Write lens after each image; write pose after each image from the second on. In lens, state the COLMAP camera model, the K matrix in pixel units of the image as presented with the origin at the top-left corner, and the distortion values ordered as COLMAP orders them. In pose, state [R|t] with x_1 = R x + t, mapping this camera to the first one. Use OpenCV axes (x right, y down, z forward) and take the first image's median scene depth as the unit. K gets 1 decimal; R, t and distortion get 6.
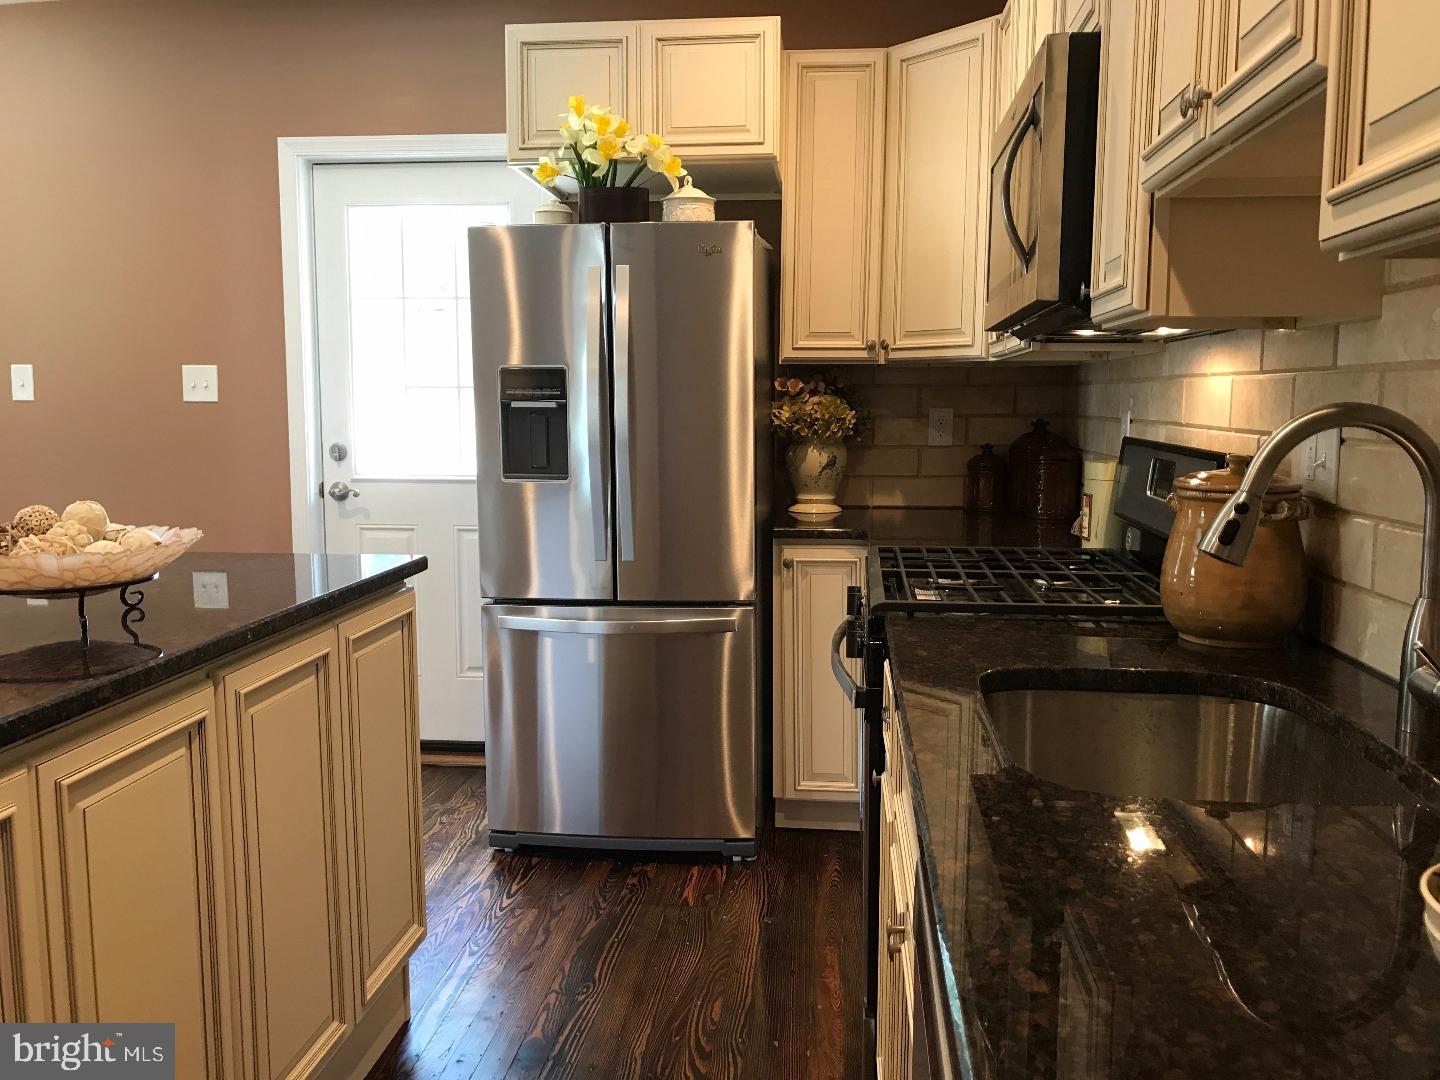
lens RADIAL K [[1172.9, 0, 720.0], [0, 1172.9, 539.0], [0, 0, 1]] dist [-0.002089, -0.004089]
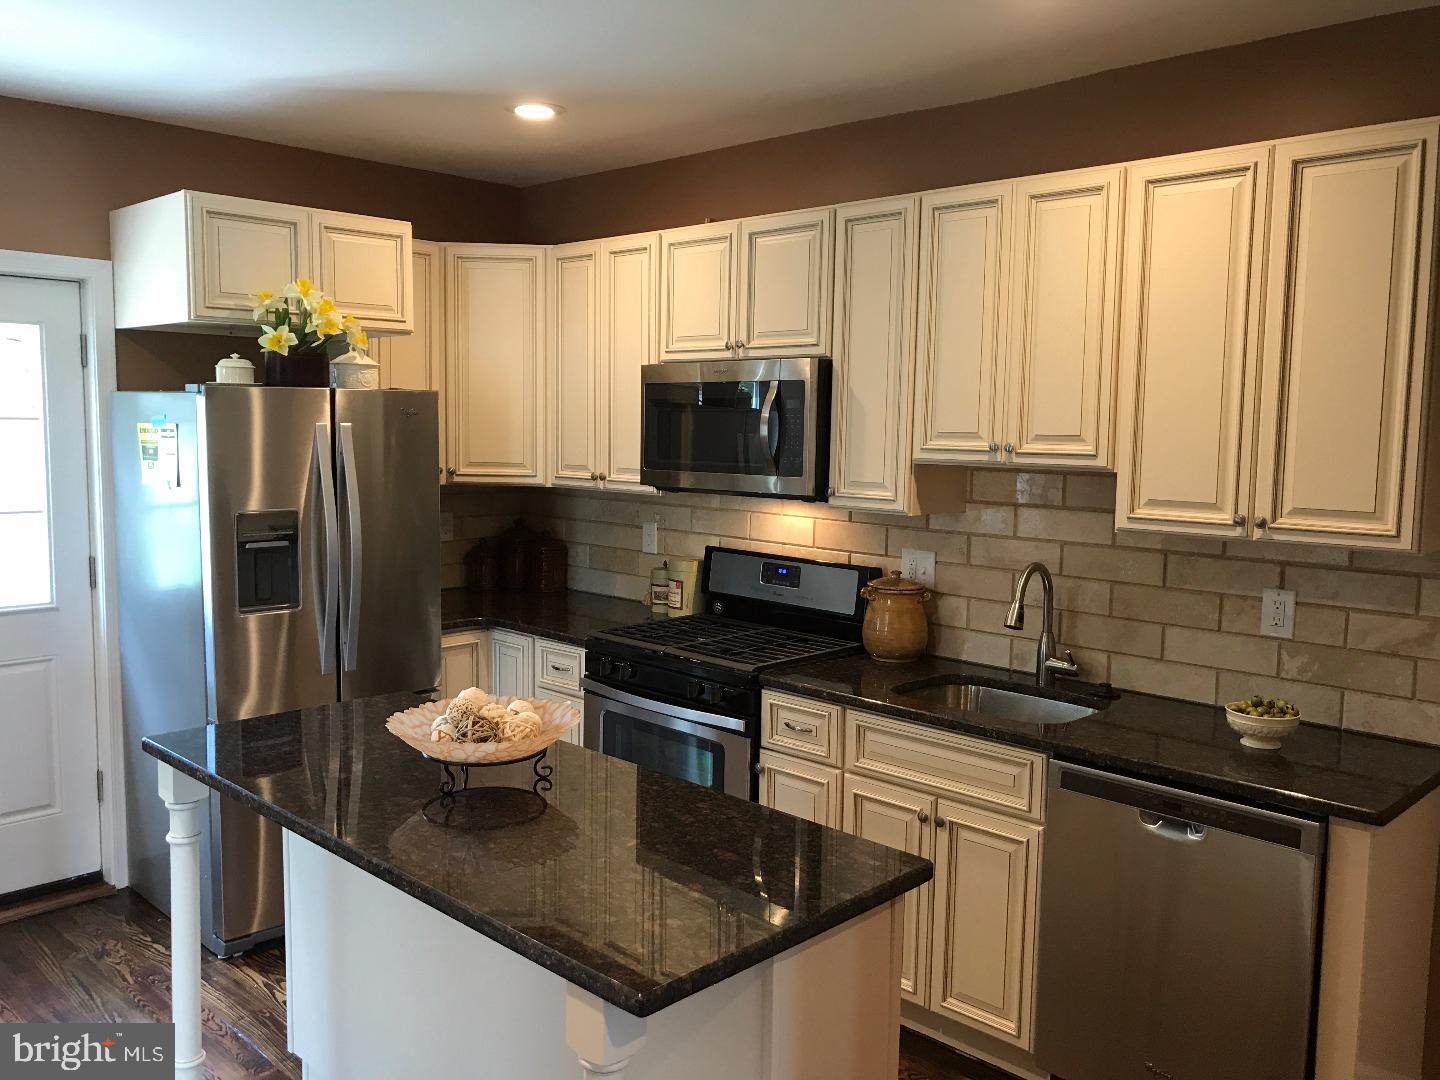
lens RADIAL K [[1172.9, 0, 720.0], [0, 1172.9, 538.3], [0, 0, 1]] dist [-0.002089, -0.004089]
pose [[0.607125, -0.074924, 0.791066, -0.767155], [0.078104, 0.996351, 0.034424, -0.123178], [-0.790758, 0.040886, 0.610761, -0.022024]]
